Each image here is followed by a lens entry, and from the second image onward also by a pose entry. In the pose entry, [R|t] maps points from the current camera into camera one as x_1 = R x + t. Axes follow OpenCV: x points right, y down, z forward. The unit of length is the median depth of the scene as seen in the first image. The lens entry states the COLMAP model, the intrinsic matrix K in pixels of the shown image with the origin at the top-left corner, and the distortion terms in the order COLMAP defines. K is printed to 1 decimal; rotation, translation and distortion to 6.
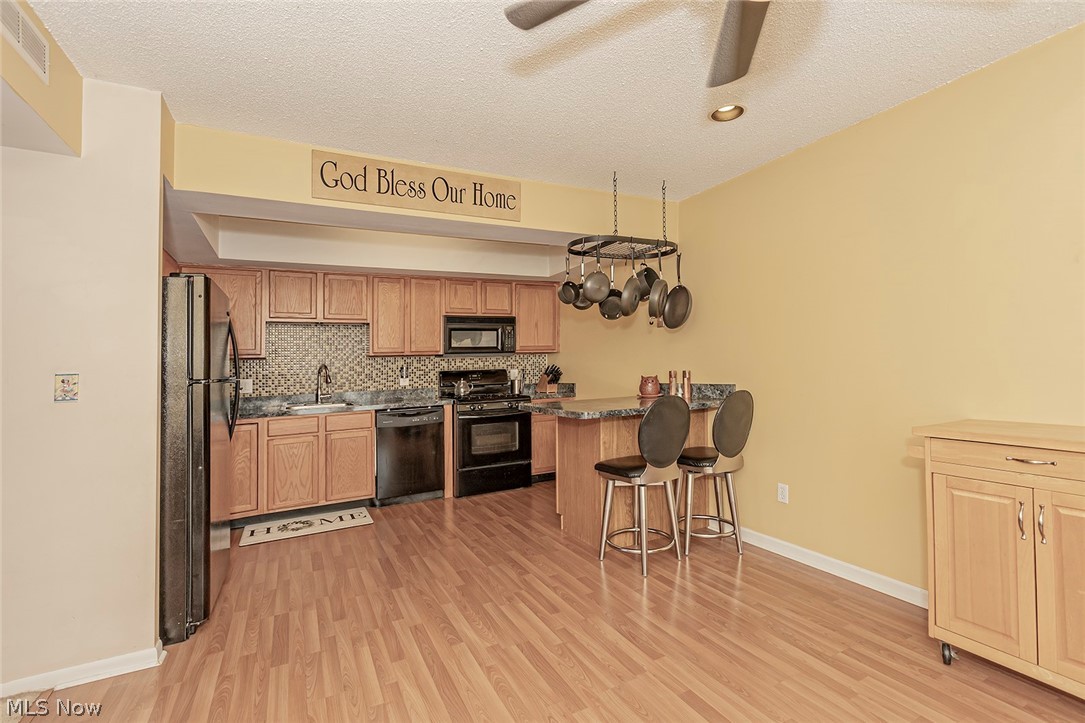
lens RADIAL K [[493.7, 0, 548.2], [0, 493.7, 348.1], [0, 0, 1]] dist [0.001194, 0.000431]
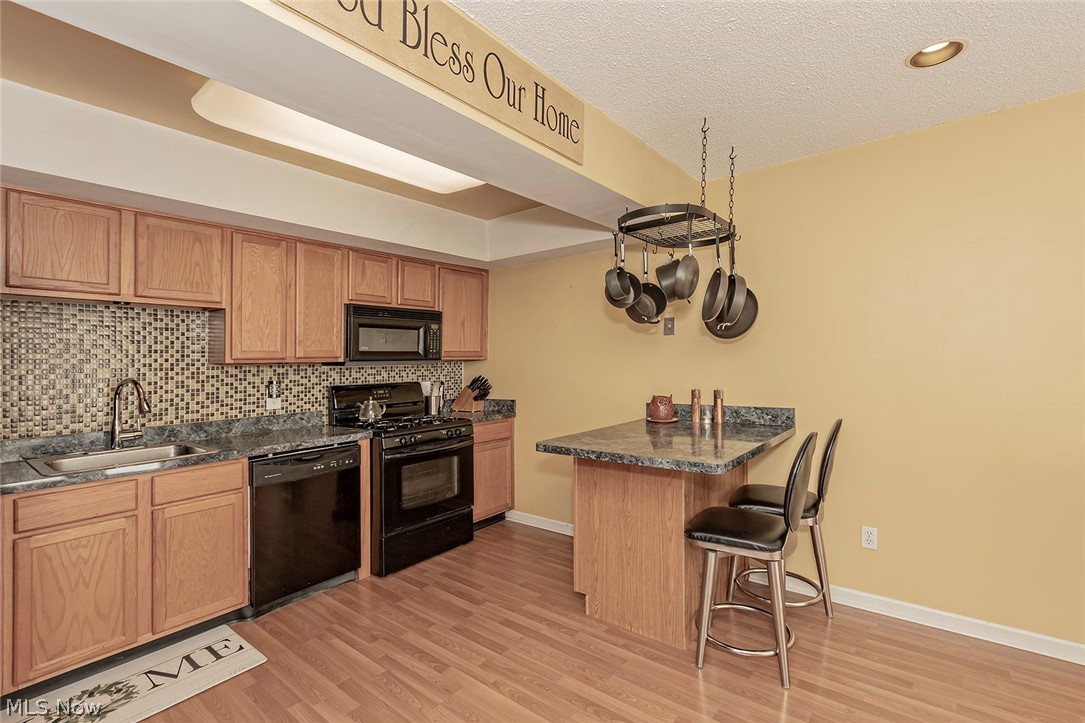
lens RADIAL K [[485.9, 0, 547.3], [0, 485.9, 358.5], [0, 0, 1]] dist [0.001529, -0.000952]
pose [[0.911264, 0.016472, 0.411494, -0.250935], [-0.025034, 0.999568, 0.015425, -0.009566], [-0.411062, -0.024358, 0.911282, 0.308521]]
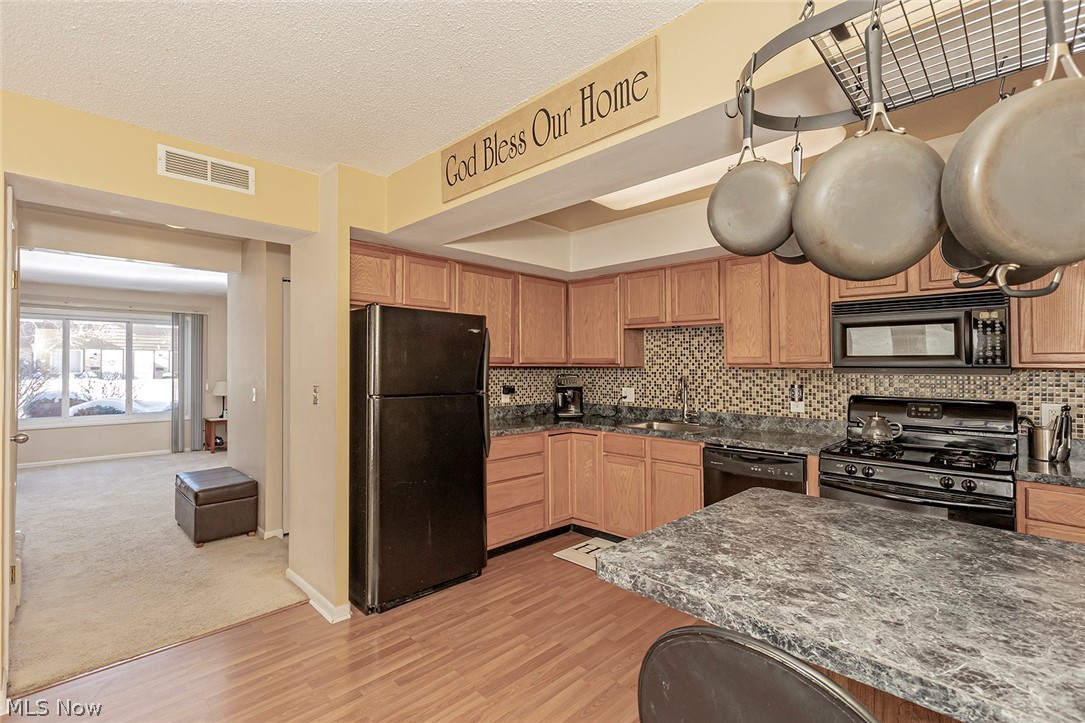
lens RADIAL K [[493.7, 0, 548.2], [0, 493.7, 348.1], [0, 0, 1]] dist [0.001194, 0.000431]
pose [[0.308526, -0.001262, -0.951215, 0.262223], [0.021061, 0.999763, 0.005505, -0.023526], [0.950983, -0.021732, 0.308480, 0.525518]]
